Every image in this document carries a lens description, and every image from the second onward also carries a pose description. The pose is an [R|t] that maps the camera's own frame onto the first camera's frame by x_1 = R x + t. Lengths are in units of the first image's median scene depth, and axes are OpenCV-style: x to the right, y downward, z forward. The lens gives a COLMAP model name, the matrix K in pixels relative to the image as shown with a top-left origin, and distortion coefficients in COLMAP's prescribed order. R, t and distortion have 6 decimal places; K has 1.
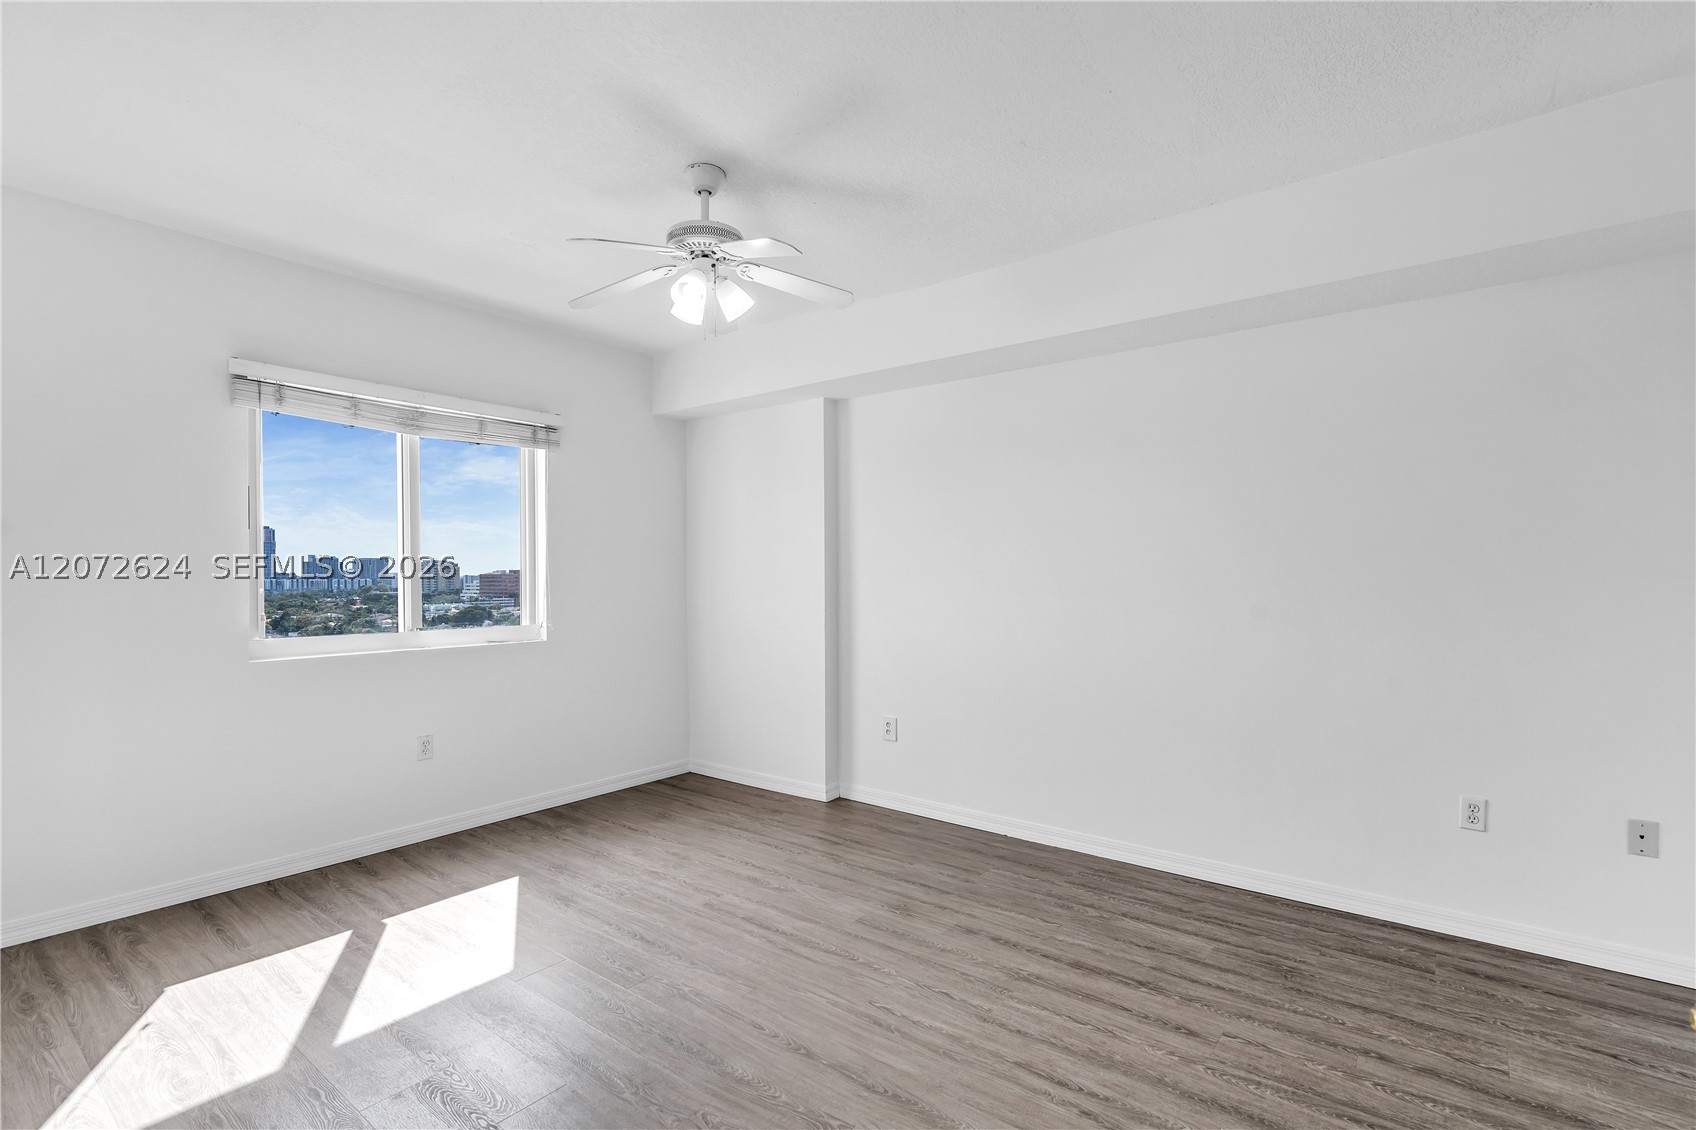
lens RADIAL K [[764.3, 0, 845.7], [0, 764.3, 582.7], [0, 0, 1]] dist [0.003644, 0.001081]
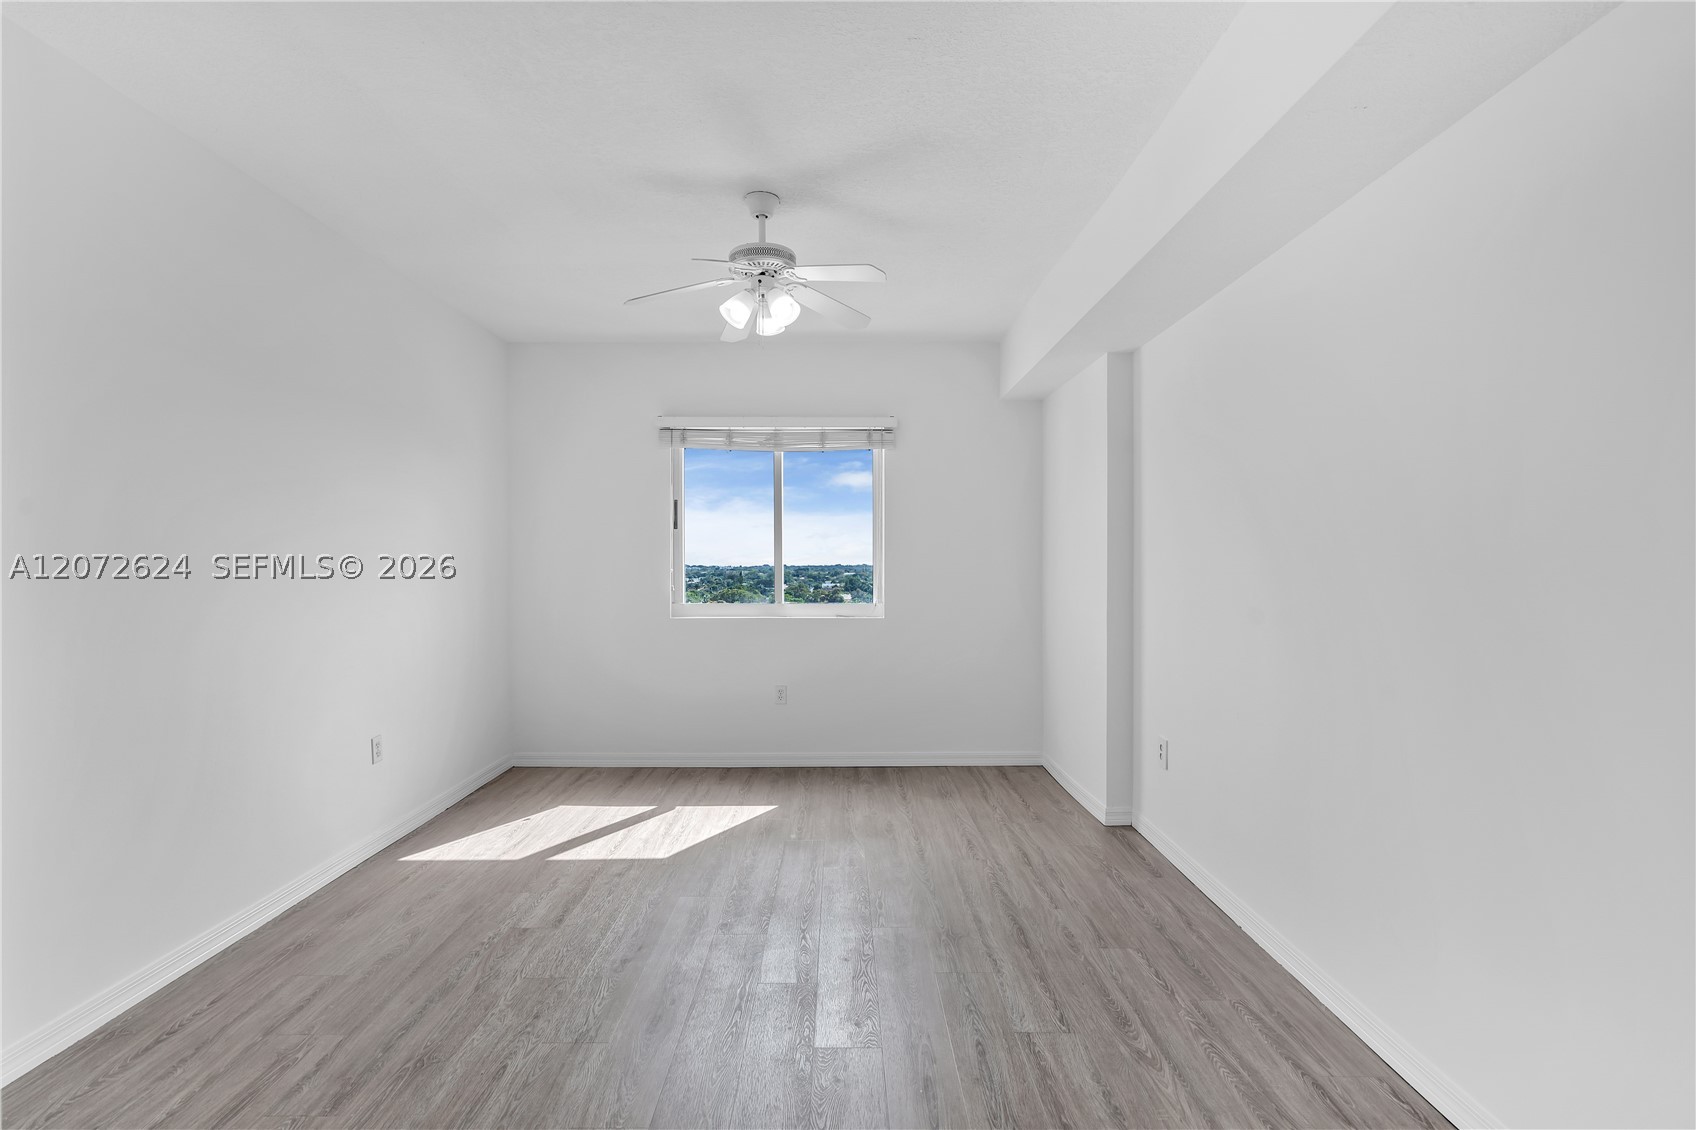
lens RADIAL K [[773.8, 0, 840.0], [0, 773.8, 564.1], [0, 0, 1]] dist [-0.001259, 0.000542]
pose [[0.637690, 0.004025, -0.770283, 0.509613], [-0.008729, 0.999960, -0.002001, -0.000904], [0.770244, 0.008000, 0.637699, 0.247992]]
